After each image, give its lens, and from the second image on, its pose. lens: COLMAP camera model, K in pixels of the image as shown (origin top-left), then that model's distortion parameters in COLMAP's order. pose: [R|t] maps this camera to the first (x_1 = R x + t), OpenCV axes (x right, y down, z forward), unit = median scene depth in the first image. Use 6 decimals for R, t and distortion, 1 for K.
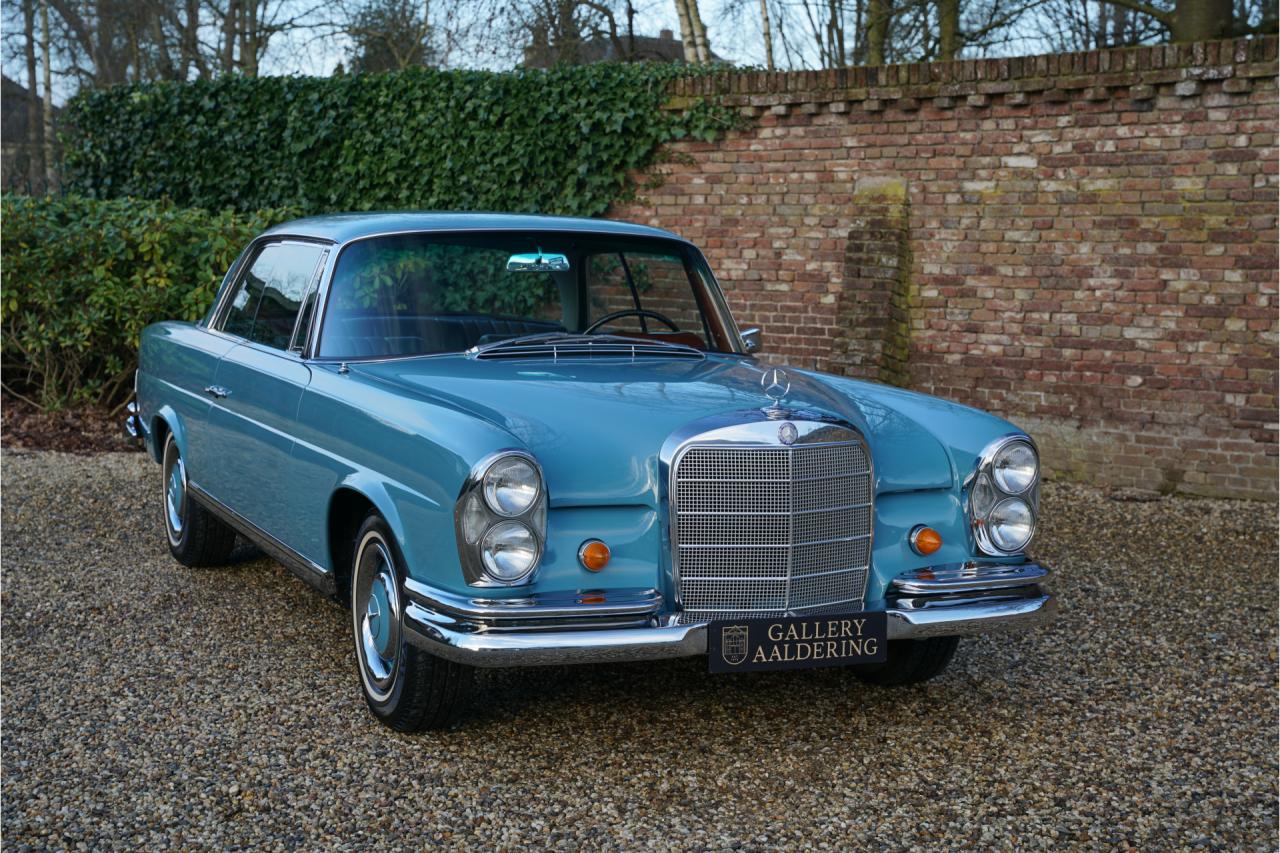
lens RADIAL K [[1961.7, 0, 640.0], [0, 1961.7, 426.5], [0, 0, 1]] dist [0.117426, 0.584593]
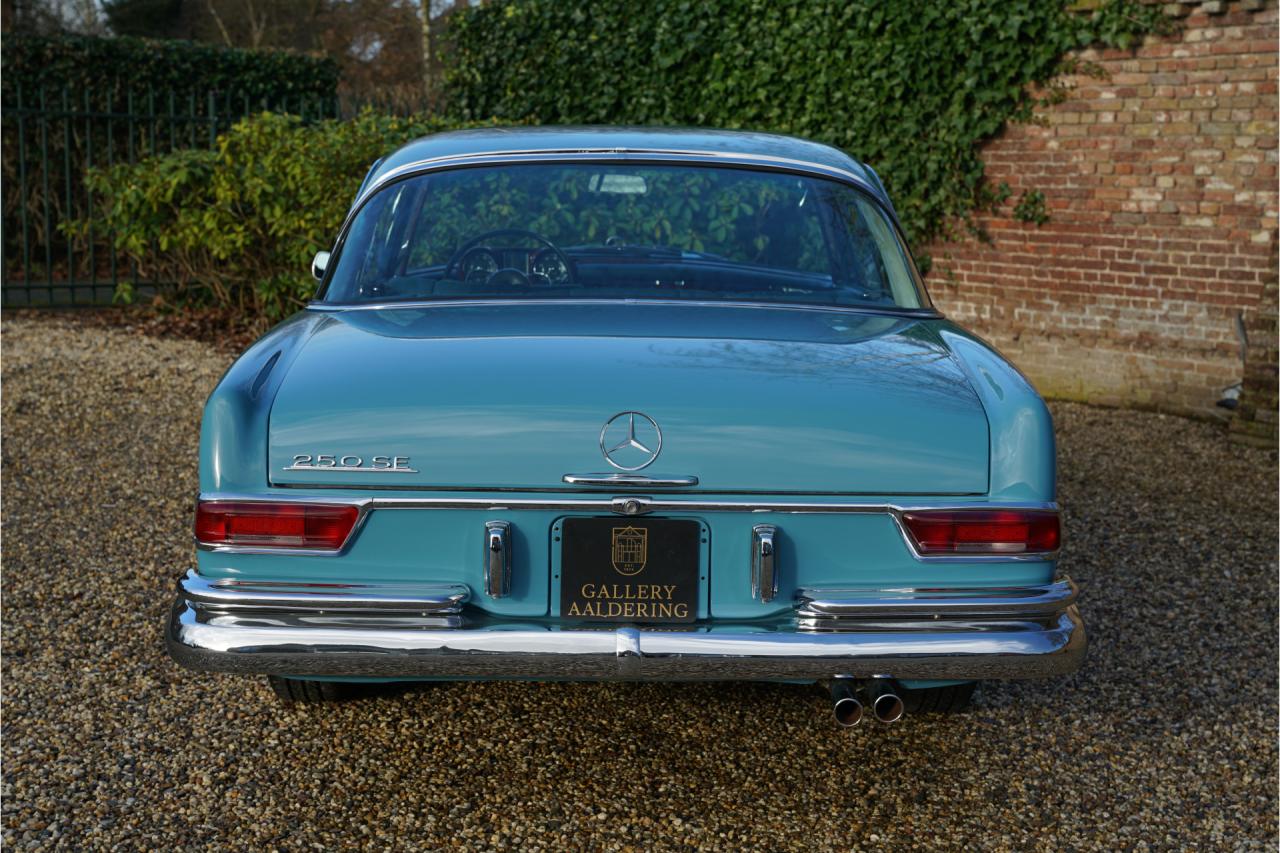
lens RADIAL K [[1997.8, 0, 640.0], [0, 1997.8, 426.5], [0, 0, 1]] dist [0.103049, 0.647753]
pose [[0.975071, 0.038388, -0.218547, 0.033104], [-0.030565, 0.998769, 0.039063, -0.011213], [0.219778, -0.031409, 0.975044, 0.112587]]
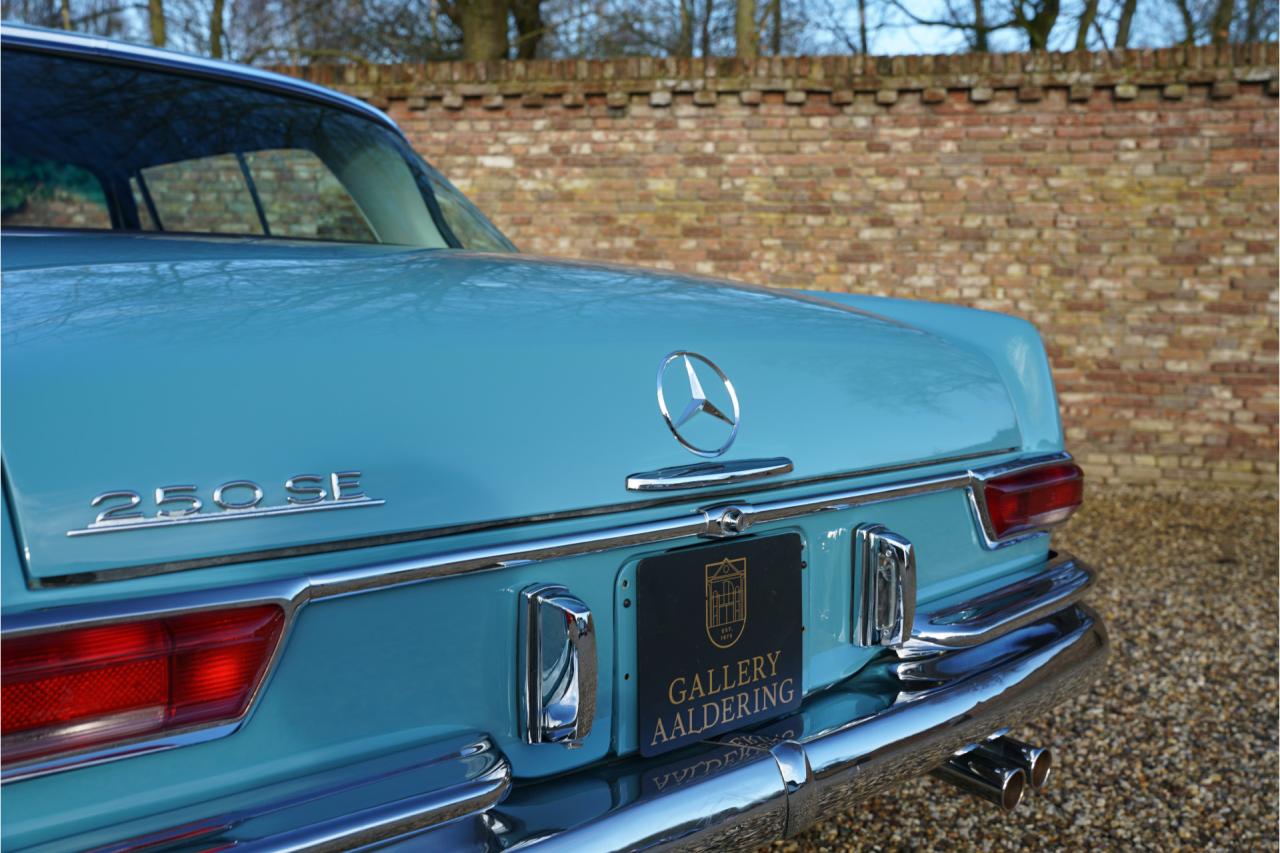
lens RADIAL K [[1330.0, 0, 640.0], [0, 1330.0, 426.5], [0, 0, 1]] dist [-0.054779, 0.253725]
pose [[0.851827, -0.044221, 0.521953, -0.119505], [0.047023, 0.998863, 0.007884, 0.006244], [-0.521708, 0.017828, 0.852938, 0.351866]]
